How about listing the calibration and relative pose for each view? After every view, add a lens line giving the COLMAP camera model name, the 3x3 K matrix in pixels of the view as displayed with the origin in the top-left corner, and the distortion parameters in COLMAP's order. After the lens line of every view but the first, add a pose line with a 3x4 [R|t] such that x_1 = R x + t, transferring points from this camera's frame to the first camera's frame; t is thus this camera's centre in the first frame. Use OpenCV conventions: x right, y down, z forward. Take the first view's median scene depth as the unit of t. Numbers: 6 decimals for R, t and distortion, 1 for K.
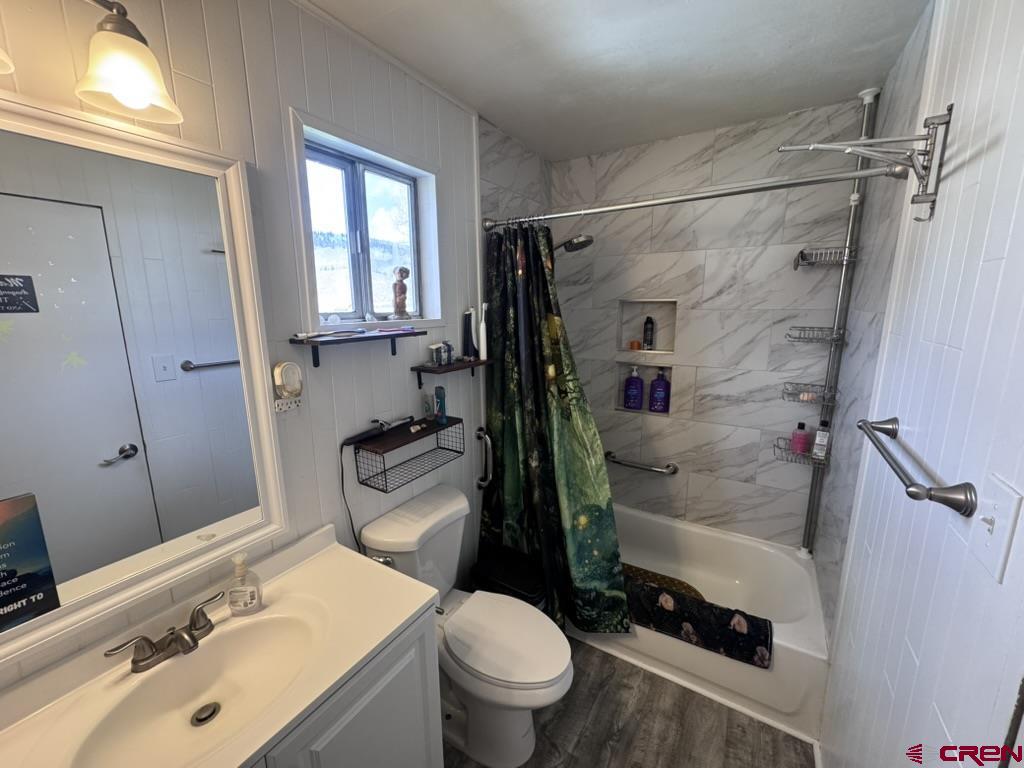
lens RADIAL K [[410.0, 0, 509.8], [0, 410.0, 383.1], [0, 0, 1]] dist [-0.000455, 0.000078]
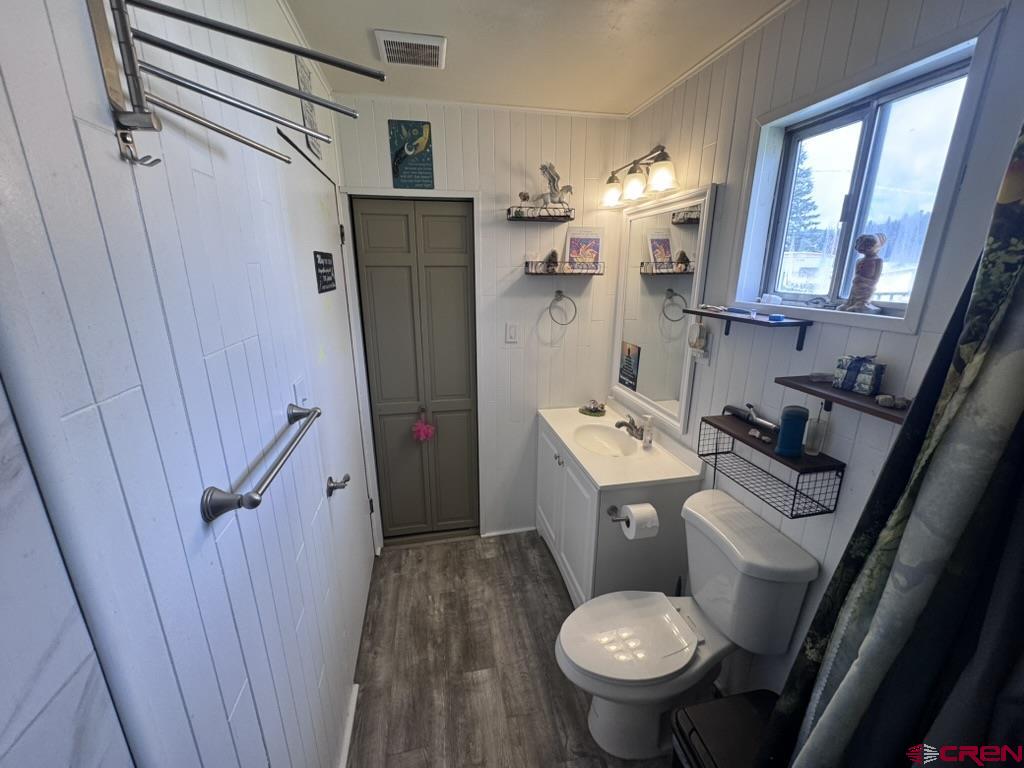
lens RADIAL K [[410.0, 0, 509.8], [0, 410.0, 383.1], [0, 0, 1]] dist [-0.000455, 0.000078]
pose [[-0.729639, 0.192302, -0.656237, 0.708384], [-0.125280, 0.905814, 0.404730, -0.275376], [0.672259, 0.377520, -0.636826, 1.190619]]
